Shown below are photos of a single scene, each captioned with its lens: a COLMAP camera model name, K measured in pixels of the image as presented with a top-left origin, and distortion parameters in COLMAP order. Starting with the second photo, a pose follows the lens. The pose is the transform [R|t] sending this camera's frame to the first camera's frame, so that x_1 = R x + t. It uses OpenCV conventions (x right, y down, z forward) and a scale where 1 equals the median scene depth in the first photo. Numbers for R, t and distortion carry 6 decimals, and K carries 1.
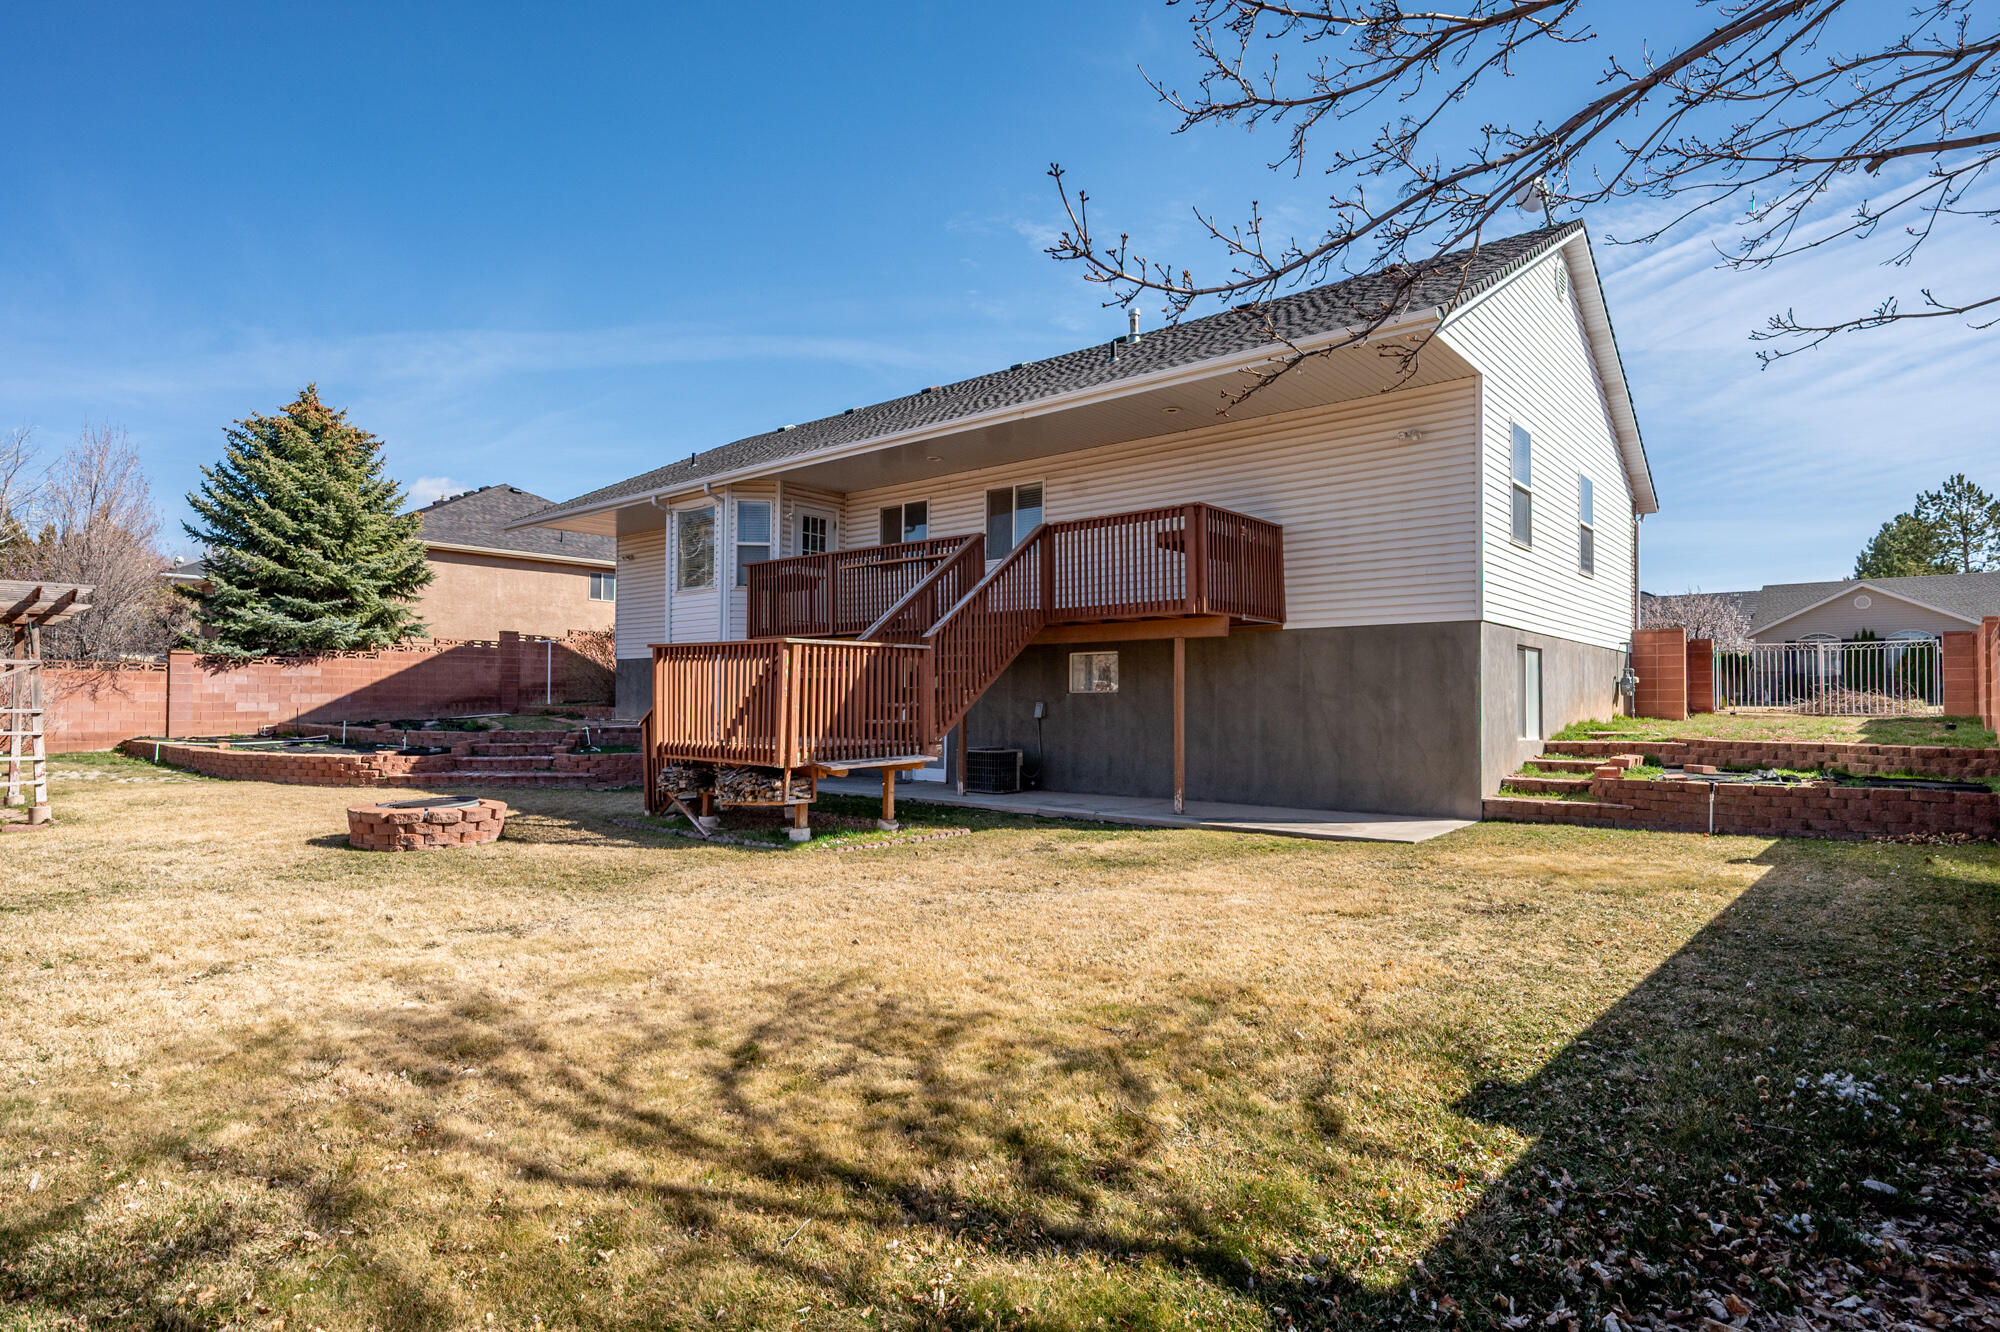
lens RADIAL K [[1079.7, 0, 1000.0], [0, 1079.7, 666.0], [0, 0, 1]] dist [-0.000455, 0.000291]
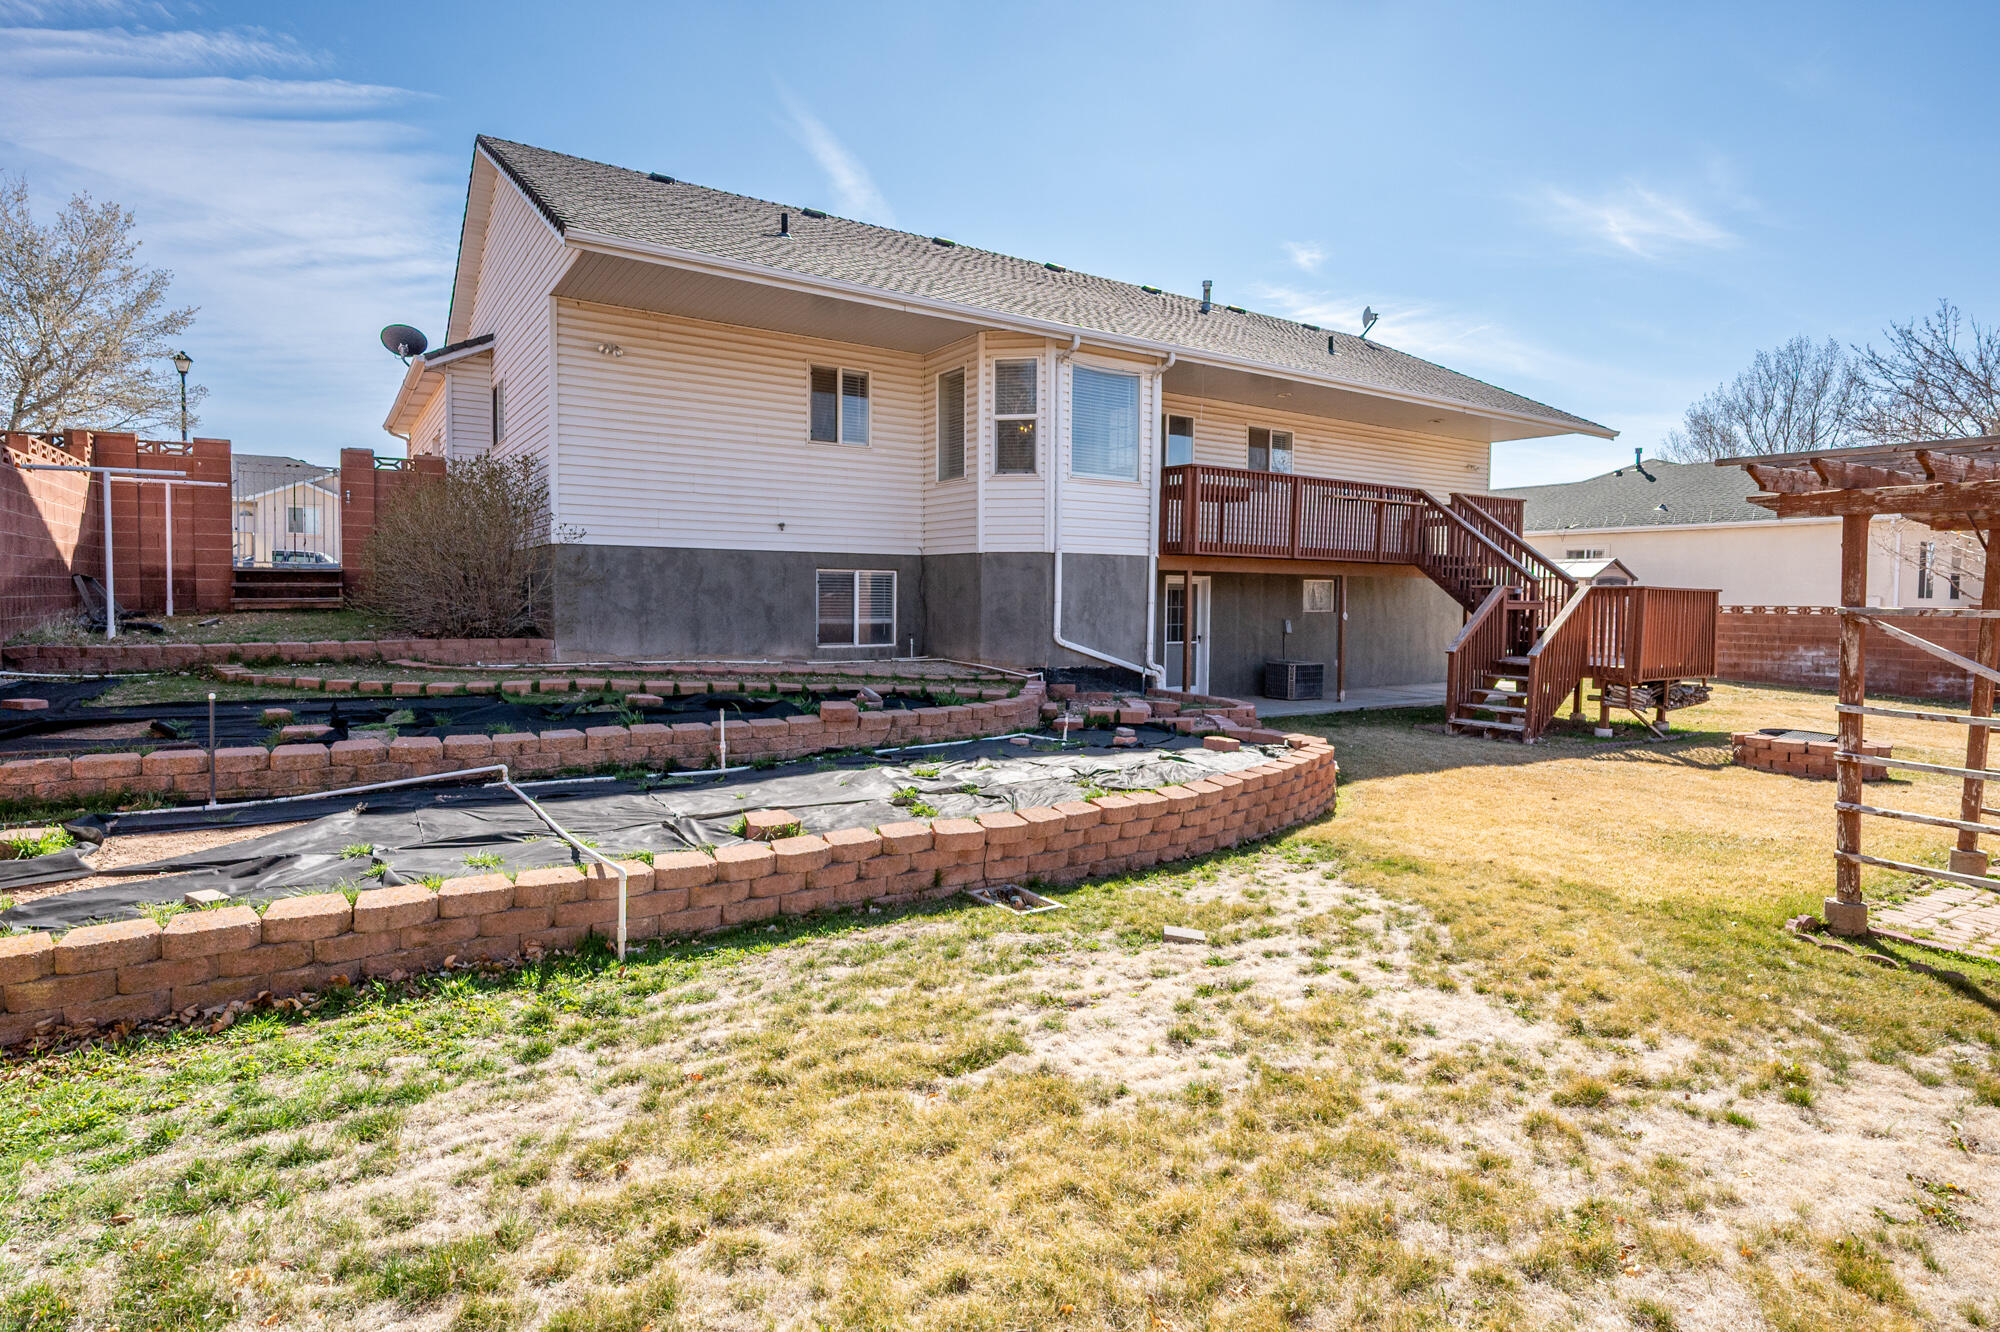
lens RADIAL K [[949.3, 0, 1013.4], [0, 949.3, 667.1], [0, 0, 1]] dist [-0.013644, -0.000491]
pose [[0.330344, -0.083325, 0.940175, -0.757341], [-0.042403, 0.993780, 0.102975, -0.006276], [-0.942908, -0.073883, 0.324756, 0.664612]]
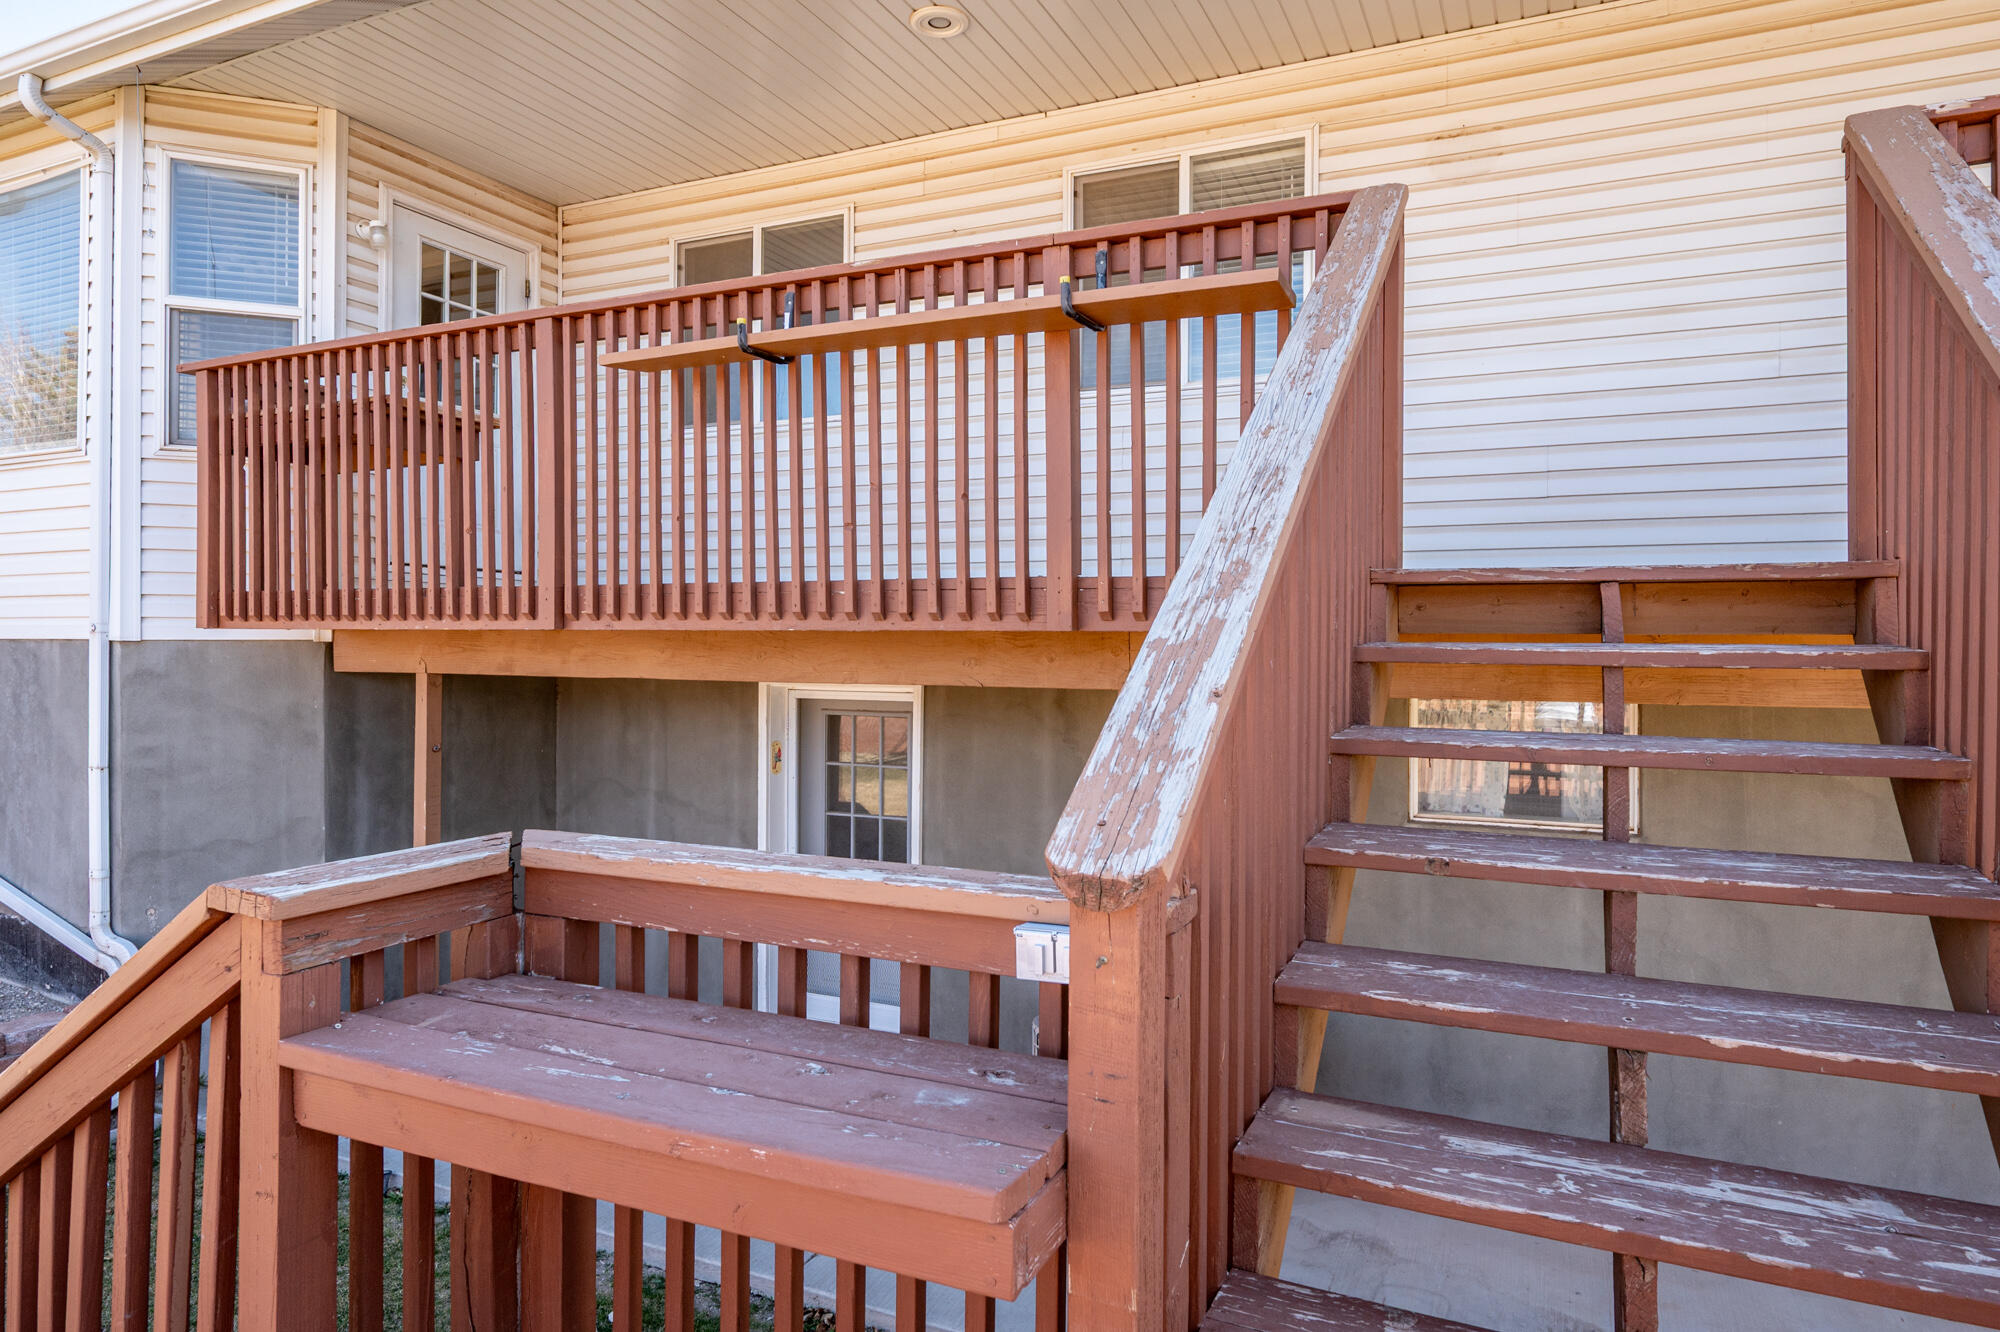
lens RADIAL K [[1071.7, 0, 1000.0], [0, 1071.7, 666.0], [0, 0, 1]] dist [0.001114, 0.001564]
pose [[0.952028, 0.000911, 0.306009, -0.090266], [-0.018420, 0.998353, 0.054336, -0.026358], [-0.305455, -0.057366, 0.950477, 0.495952]]
